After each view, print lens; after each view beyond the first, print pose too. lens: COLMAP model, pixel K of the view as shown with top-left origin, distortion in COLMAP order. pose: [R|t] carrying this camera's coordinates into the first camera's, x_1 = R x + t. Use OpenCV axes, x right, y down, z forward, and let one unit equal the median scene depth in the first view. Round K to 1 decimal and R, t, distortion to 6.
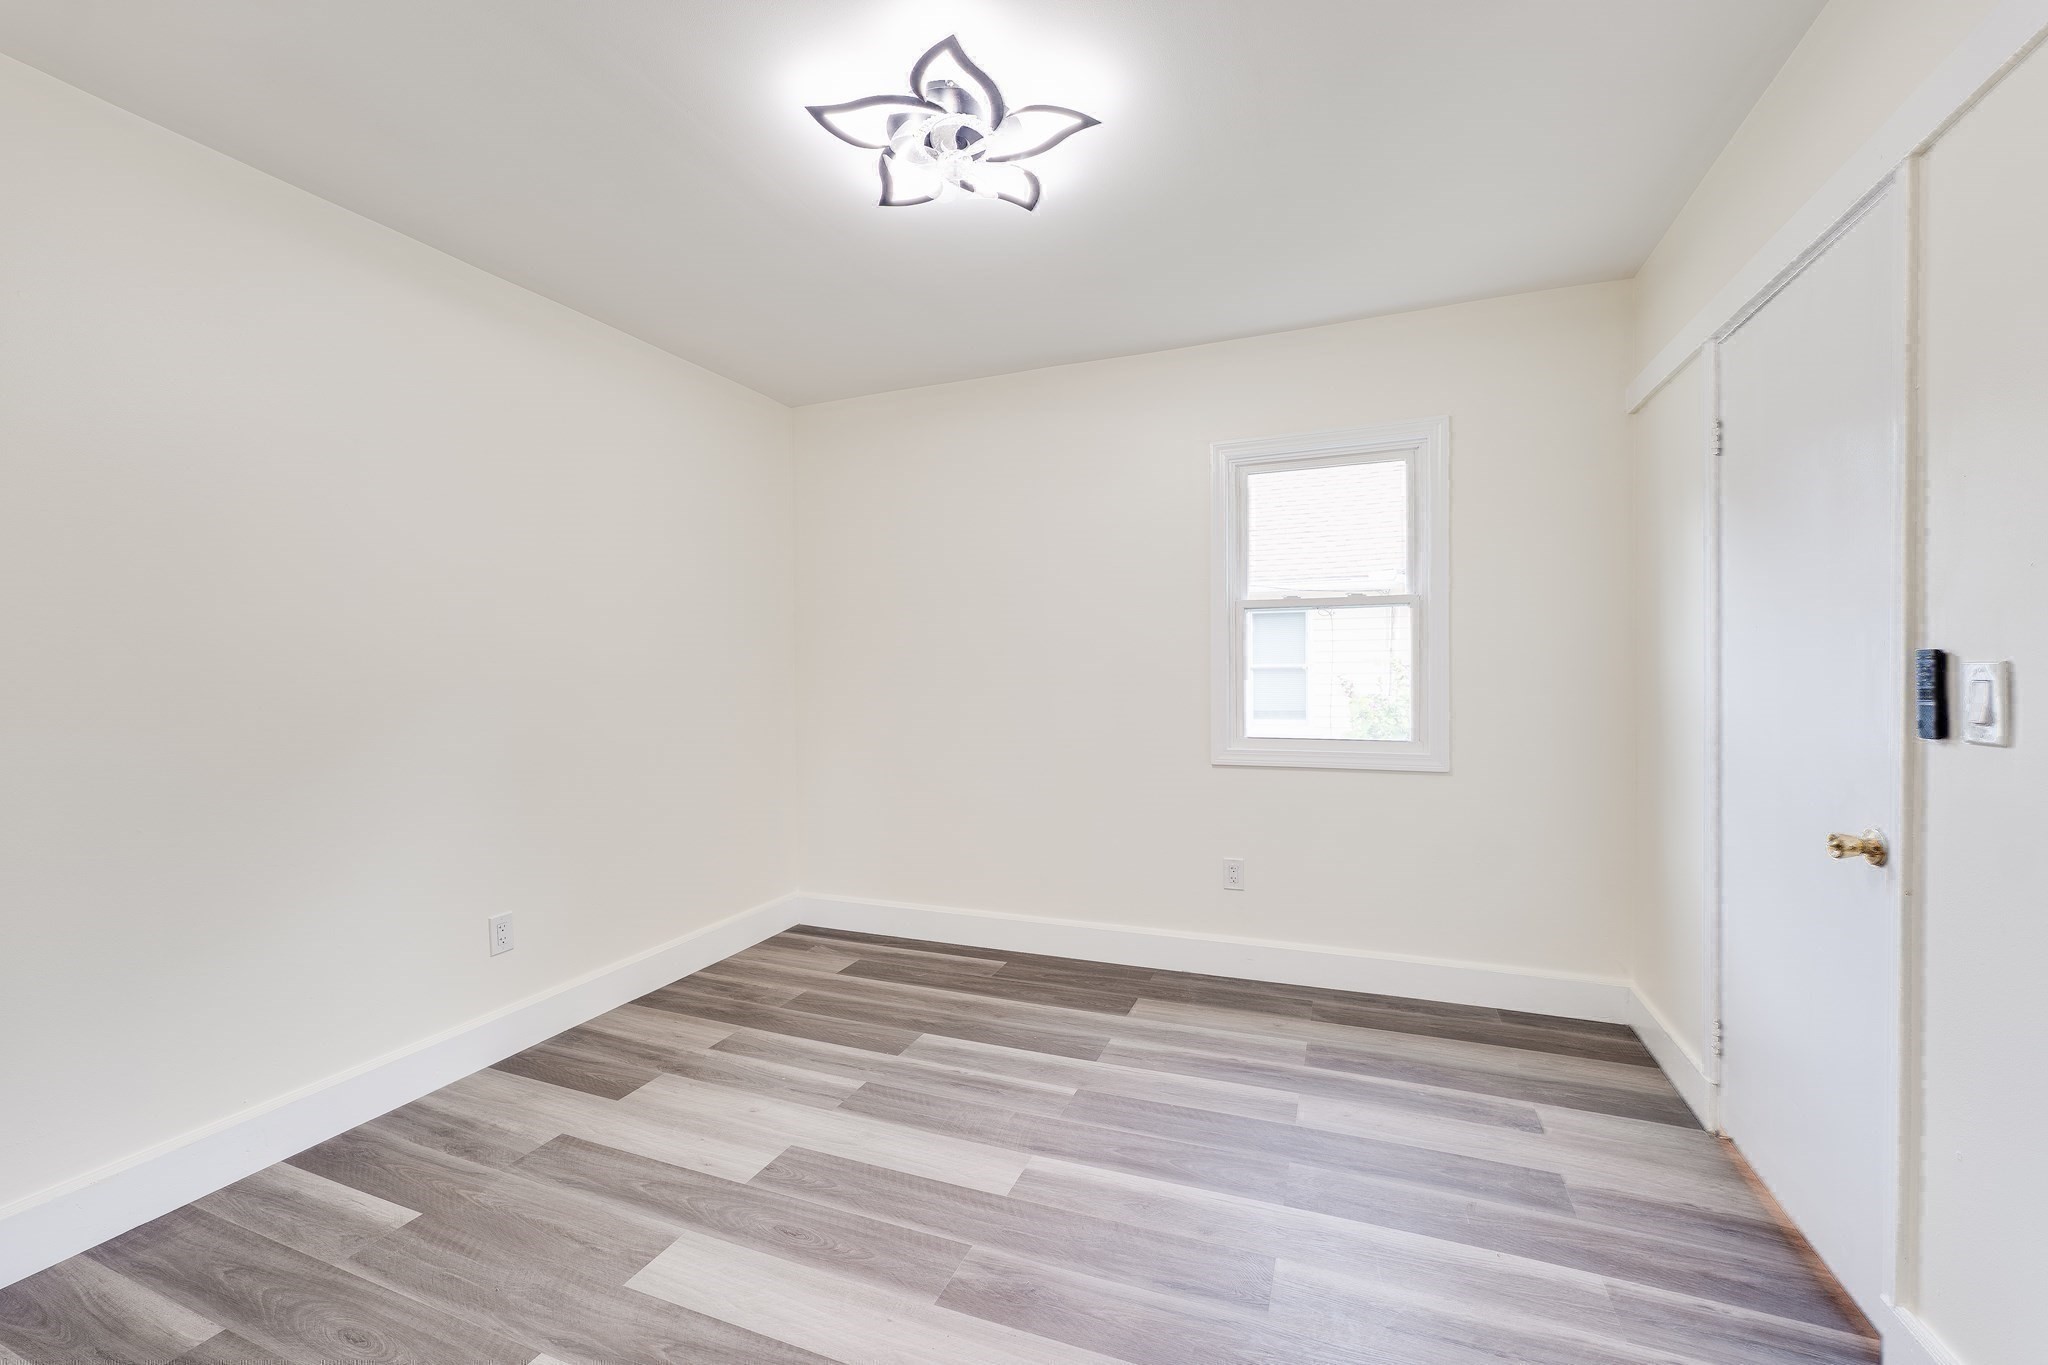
lens RADIAL K [[834.5, 0, 1024.0], [0, 834.5, 682.5], [0, 0, 1]] dist [-0.000980, -0.000096]
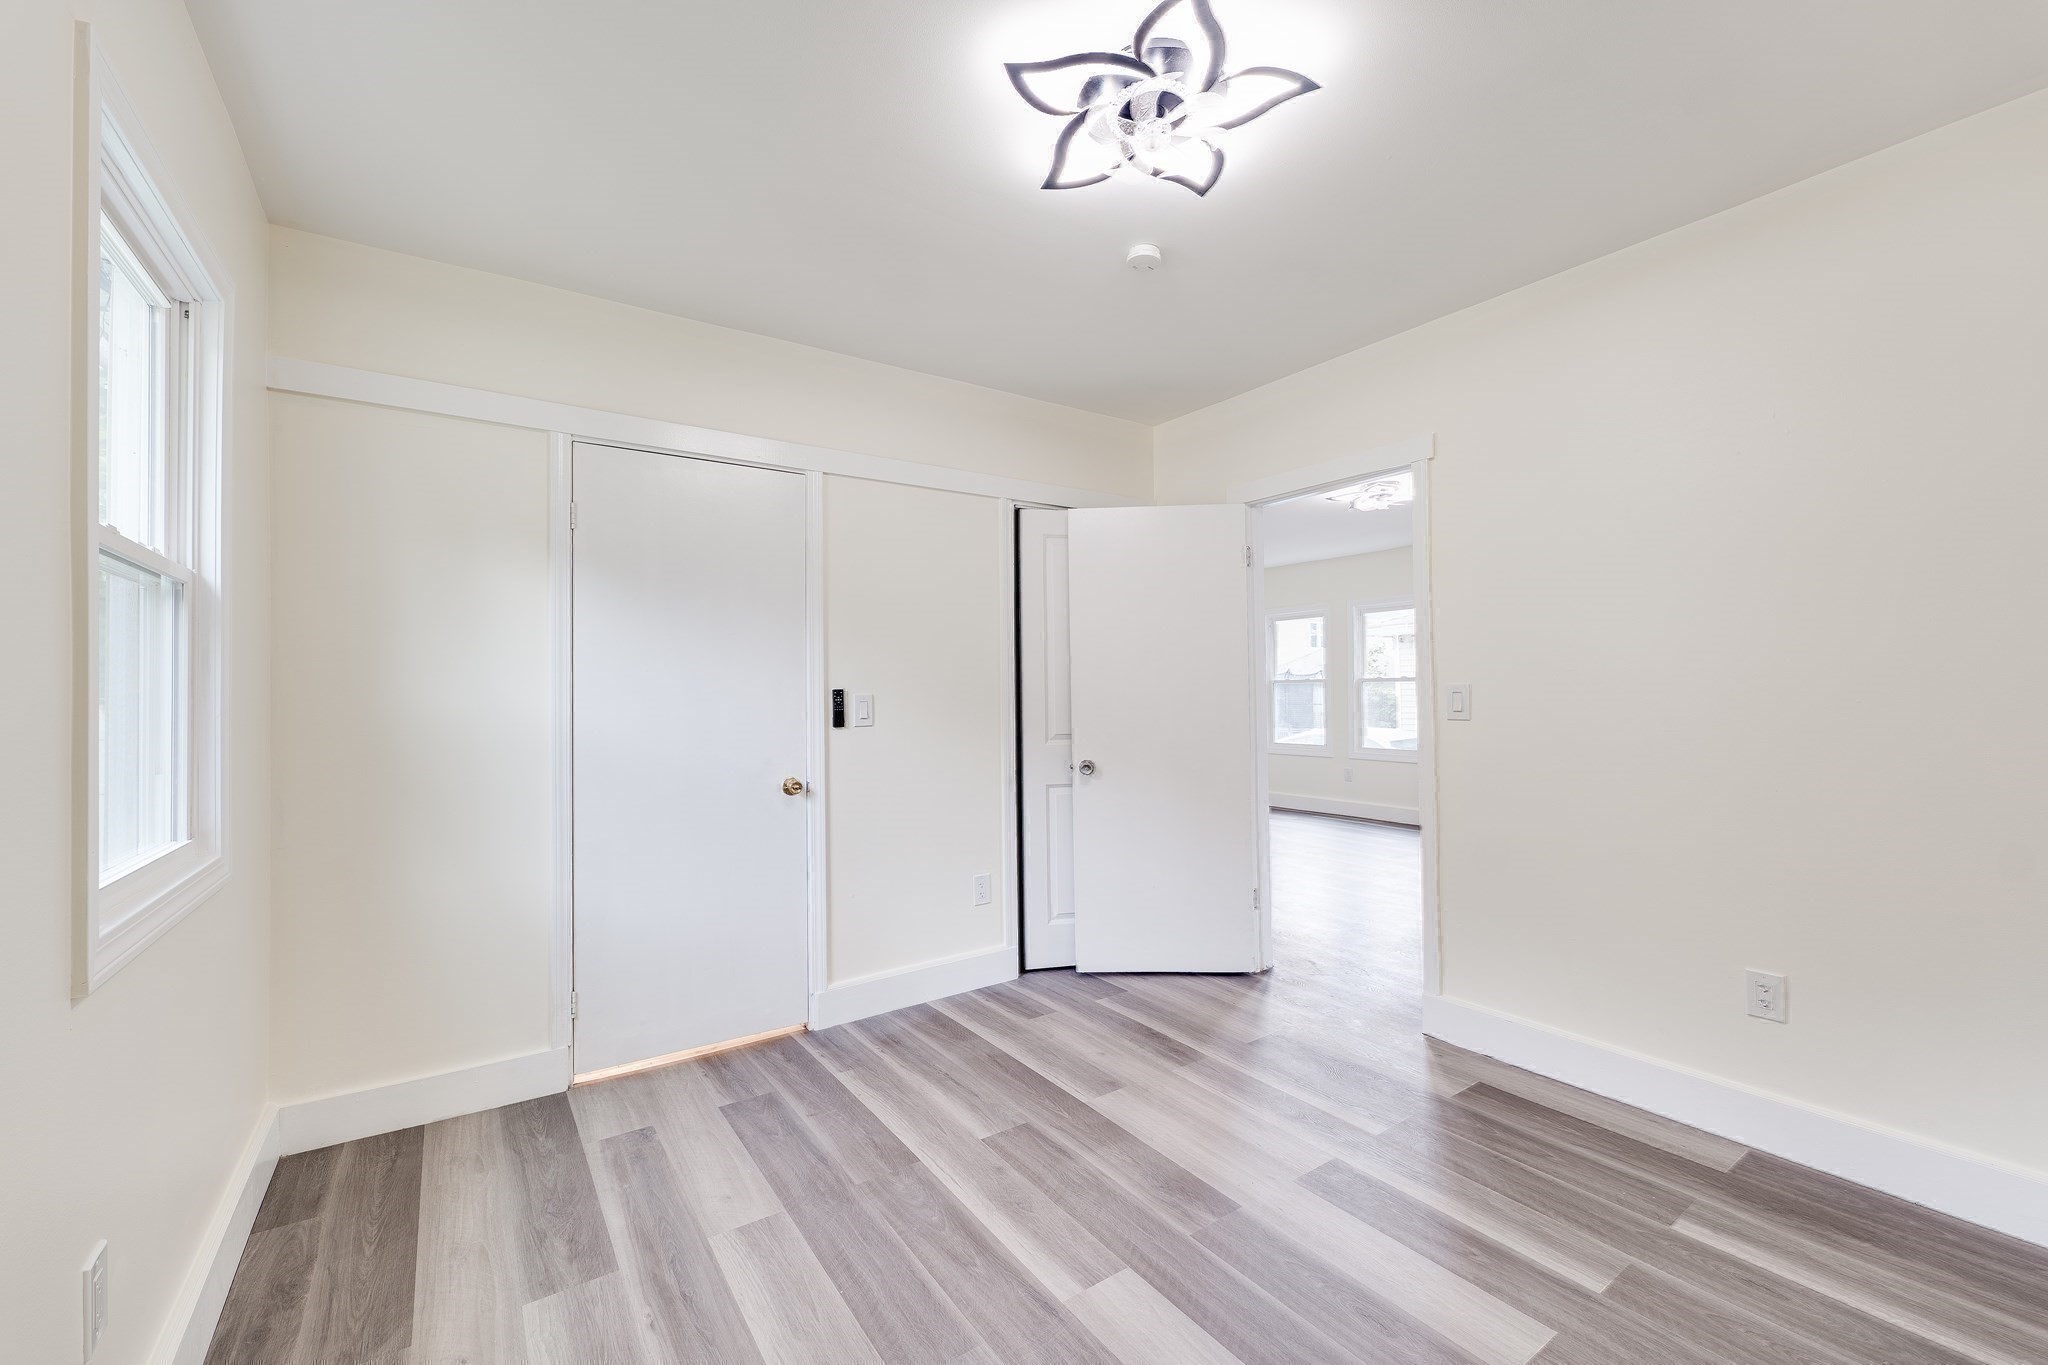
lens RADIAL K [[834.5, 0, 1024.0], [0, 834.5, 682.5], [0, 0, 1]] dist [-0.000980, -0.000096]
pose [[-0.831730, 0.028172, 0.554466, -0.467725], [0.028117, 0.999568, -0.008612, -0.019043], [-0.554468, 0.008427, -0.832162, 1.888669]]
